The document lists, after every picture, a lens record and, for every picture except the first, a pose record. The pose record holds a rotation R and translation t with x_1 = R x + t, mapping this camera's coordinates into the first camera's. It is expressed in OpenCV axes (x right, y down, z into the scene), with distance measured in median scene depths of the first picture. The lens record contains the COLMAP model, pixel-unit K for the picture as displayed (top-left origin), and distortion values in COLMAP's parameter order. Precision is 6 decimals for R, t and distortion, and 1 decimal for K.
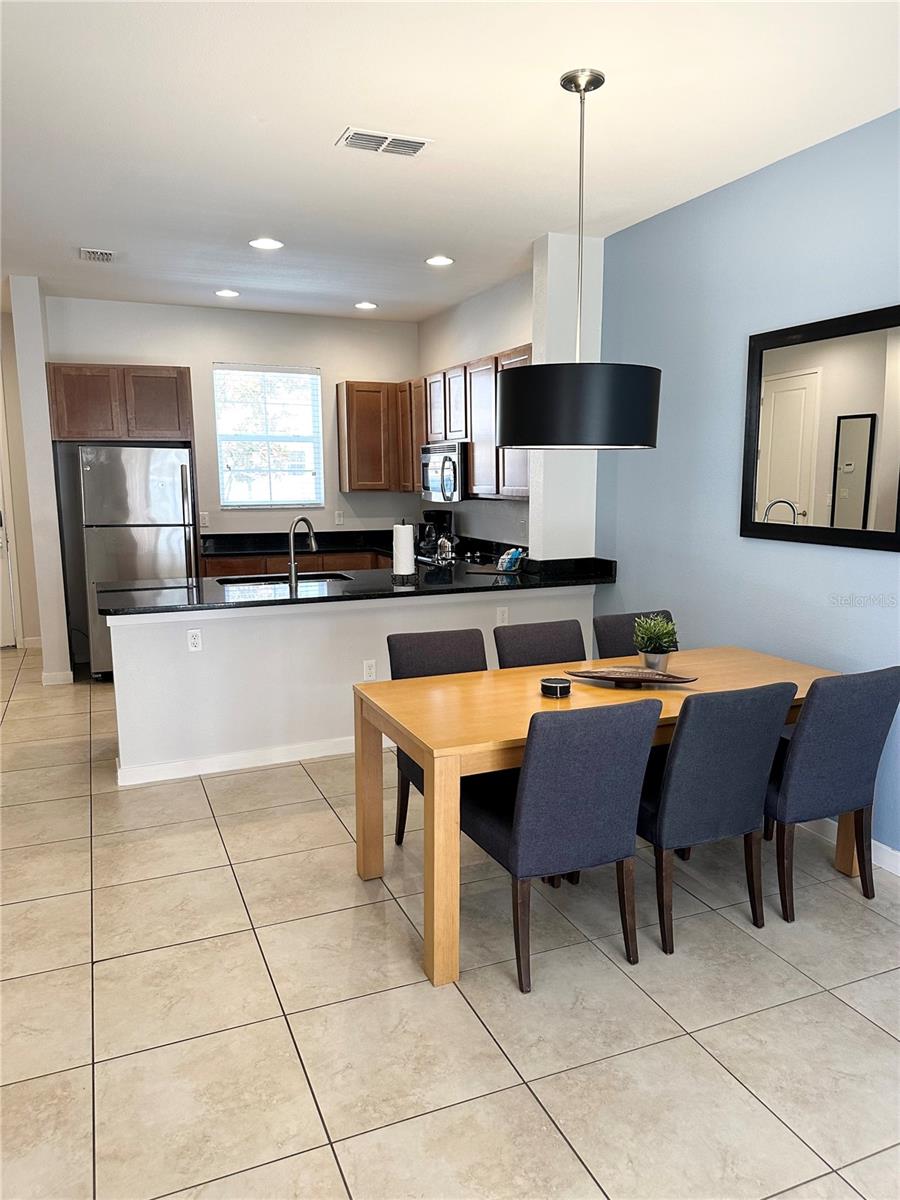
lens RADIAL K [[824.8, 0, 450.0], [0, 824.8, 600.0], [0, 0, 1]] dist [0.143829, -0.228407]
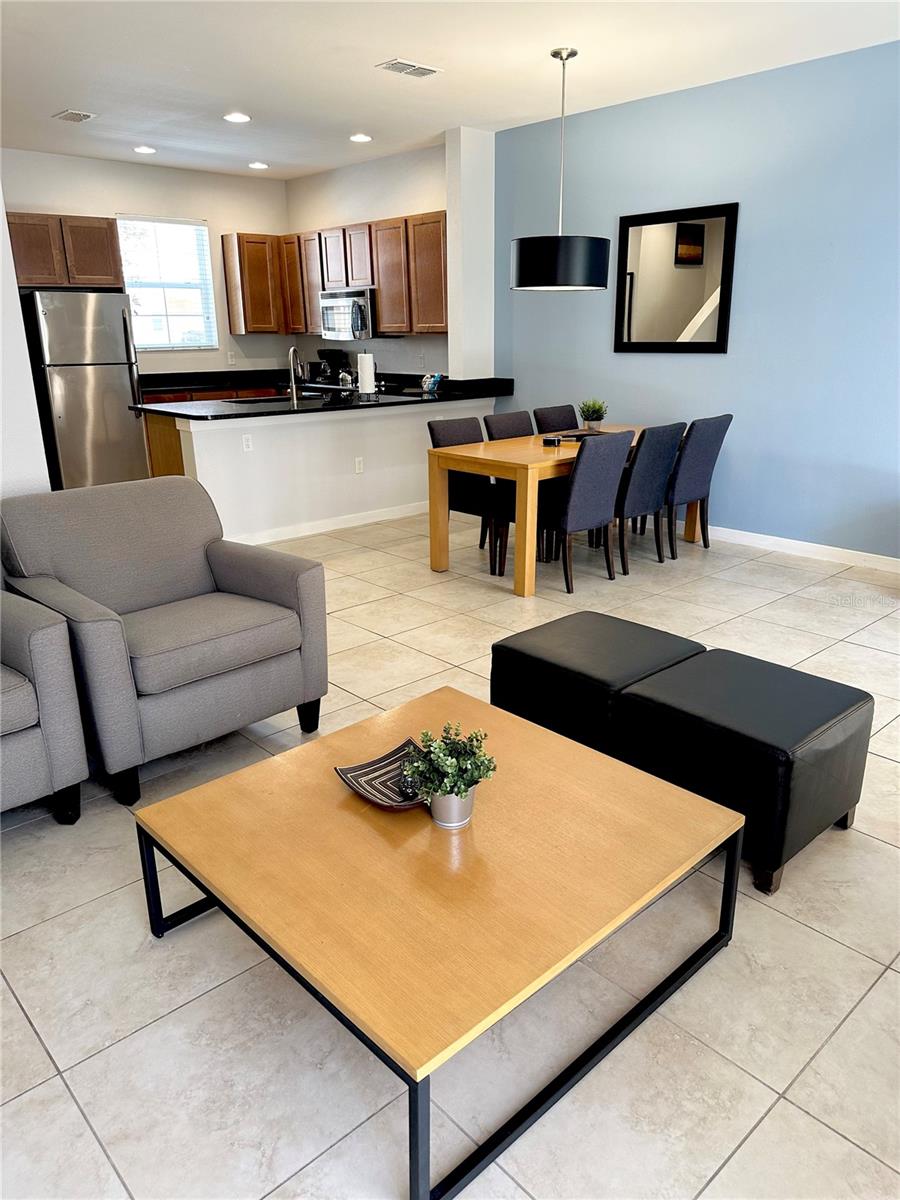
lens RADIAL K [[841.9, 0, 450.0], [0, 841.9, 600.0], [0, 0, 1]] dist [0.084461, -0.129308]
pose [[0.939456, -0.111371, 0.324066, -0.399762], [0.060278, 0.984674, 0.163657, 0.079714], [-0.337326, -0.134215, 0.931771, -0.343557]]
